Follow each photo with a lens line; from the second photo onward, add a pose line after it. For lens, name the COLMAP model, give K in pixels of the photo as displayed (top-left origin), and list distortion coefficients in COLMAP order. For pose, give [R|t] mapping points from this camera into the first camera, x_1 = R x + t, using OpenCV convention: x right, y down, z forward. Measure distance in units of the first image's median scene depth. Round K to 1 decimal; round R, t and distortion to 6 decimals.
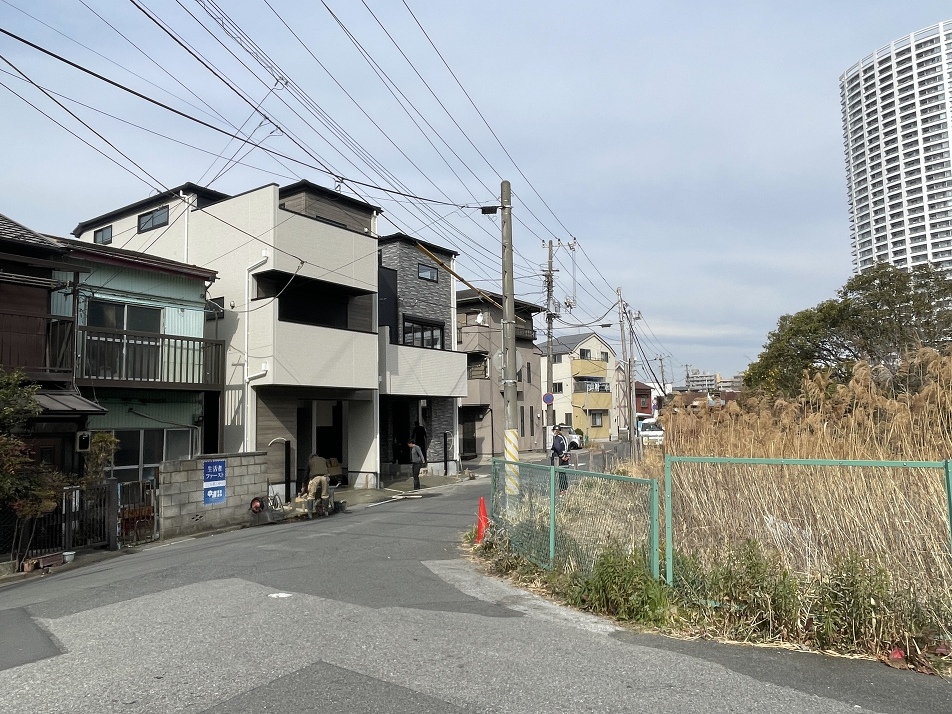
lens RADIAL K [[667.1, 0, 476.0], [0, 667.1, 357.0], [0, 0, 1]] dist [-0.004936, 0.001409]
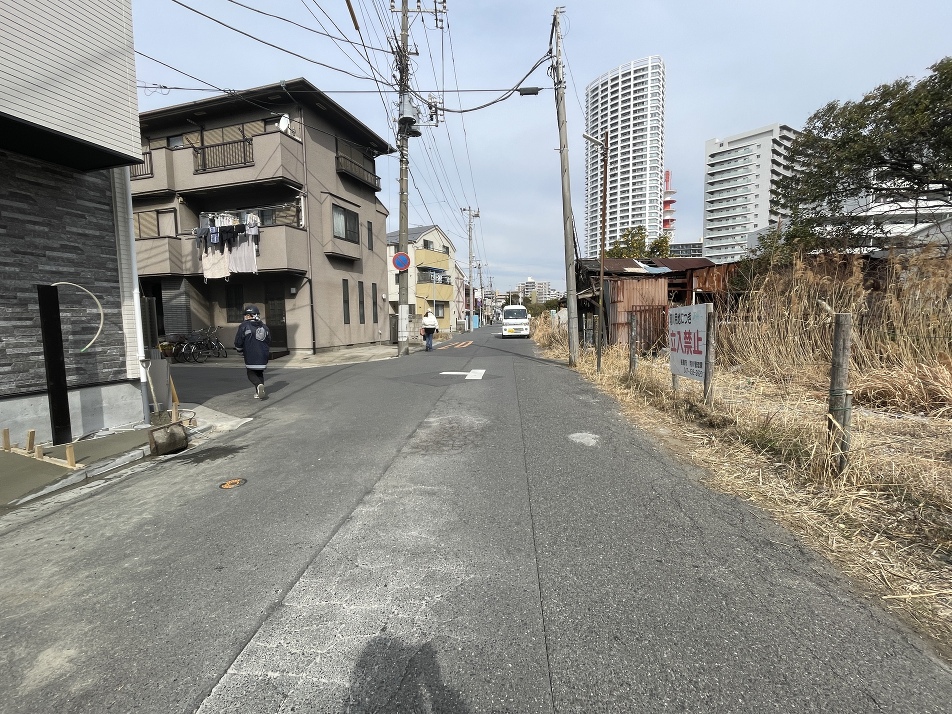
lens RADIAL K [[439.8, 0, 476.0], [0, 439.8, 357.0], [0, 0, 1]] dist [-0.001289, 0.000055]
pose [[0.951787, -0.020450, 0.306076, 0.027688], [-0.034068, 0.984556, 0.171723, 0.046468], [-0.304861, -0.173871, 0.936391, 0.343988]]
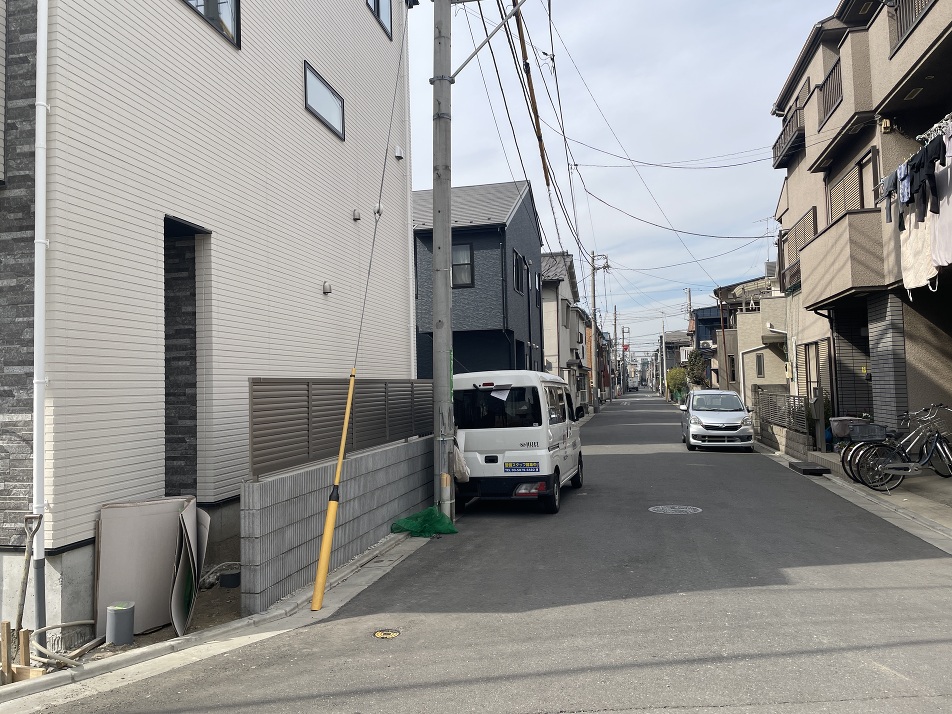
lens RADIAL K [[711.3, 0, 476.0], [0, 711.3, 357.0], [0, 0, 1]] dist [-0.000382, -0.000018]
pose [[0.365616, -0.030546, -0.930264, 0.082719], [0.112011, 0.993642, 0.011397, 0.053925], [0.924001, -0.108367, 0.366713, 0.484150]]
